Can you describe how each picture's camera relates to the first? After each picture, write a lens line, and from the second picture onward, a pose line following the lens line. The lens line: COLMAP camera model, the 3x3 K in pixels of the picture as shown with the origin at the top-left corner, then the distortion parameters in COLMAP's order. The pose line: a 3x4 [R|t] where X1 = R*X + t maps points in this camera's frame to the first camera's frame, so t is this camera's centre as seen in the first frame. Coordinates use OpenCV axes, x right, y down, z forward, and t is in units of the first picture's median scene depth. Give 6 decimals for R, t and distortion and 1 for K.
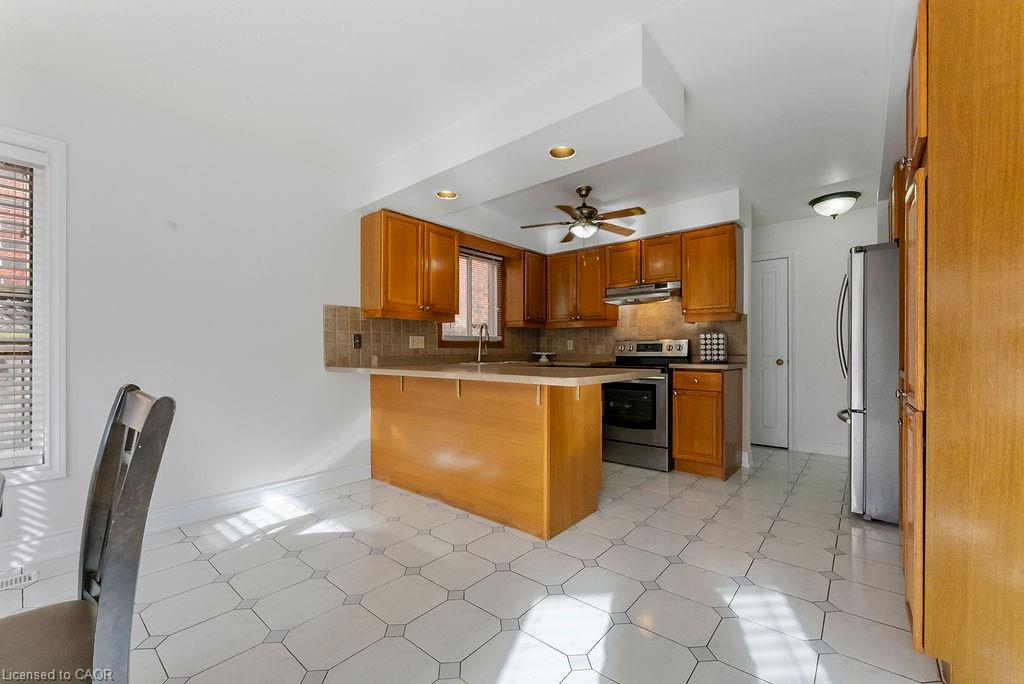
lens RADIAL K [[423.1, 0, 512.0], [0, 423.1, 352.0], [0, 0, 1]] dist [-0.000107, -0.000031]
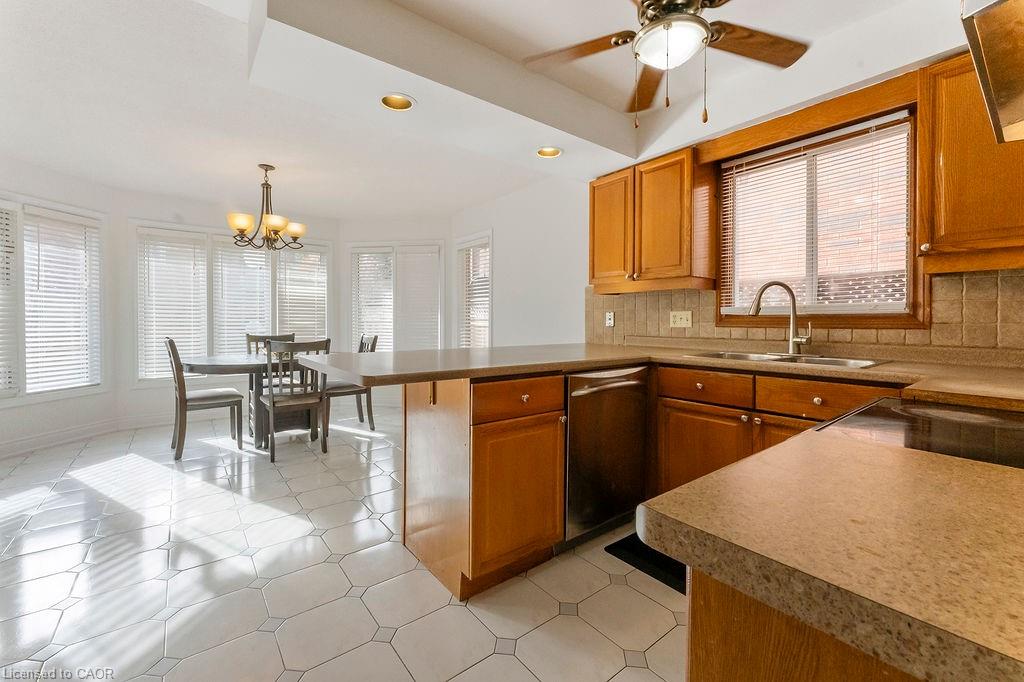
lens RADIAL K [[418.6, 0, 512.3], [0, 418.6, 323.0], [0, 0, 1]] dist [-0.000130, -0.000010]
pose [[-0.194628, 0.006526, -0.980855, 0.560429], [-0.004644, 0.999961, 0.007575, -0.021157], [0.980866, 0.006029, -0.194590, 0.862830]]
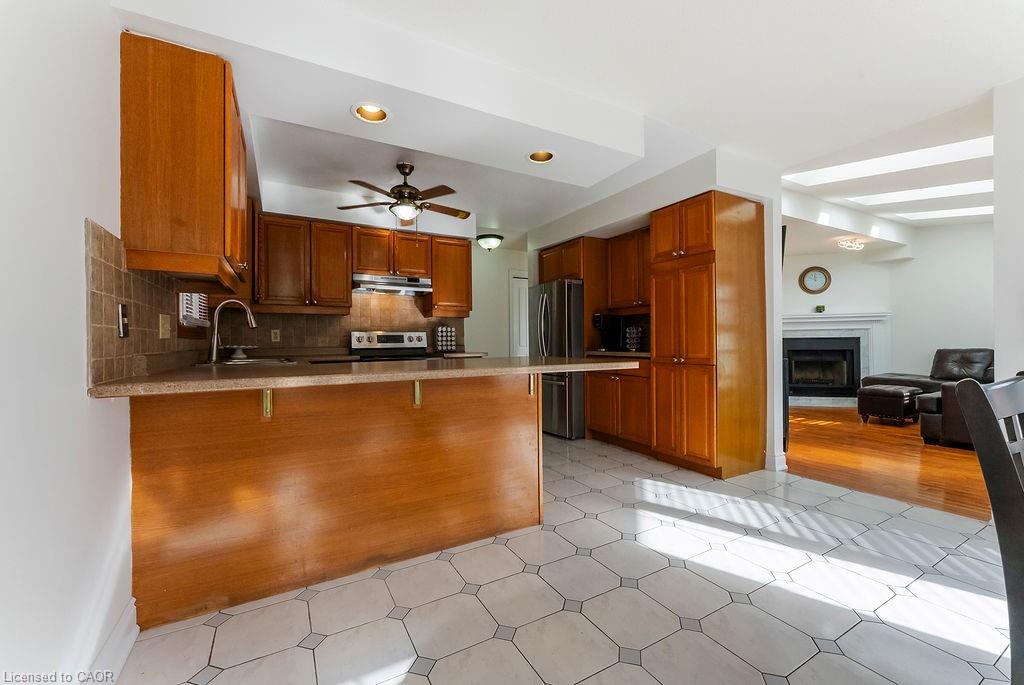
lens RADIAL K [[413.9, 0, 512.0], [0, 413.9, 342.5], [0, 0, 1]] dist [-0.000739, -0.000128]
pose [[0.338827, -0.003479, 0.940842, -0.552660], [0.009332, 0.999956, 0.000337, 0.000101], [-0.940802, 0.008666, 0.338845, 0.443726]]
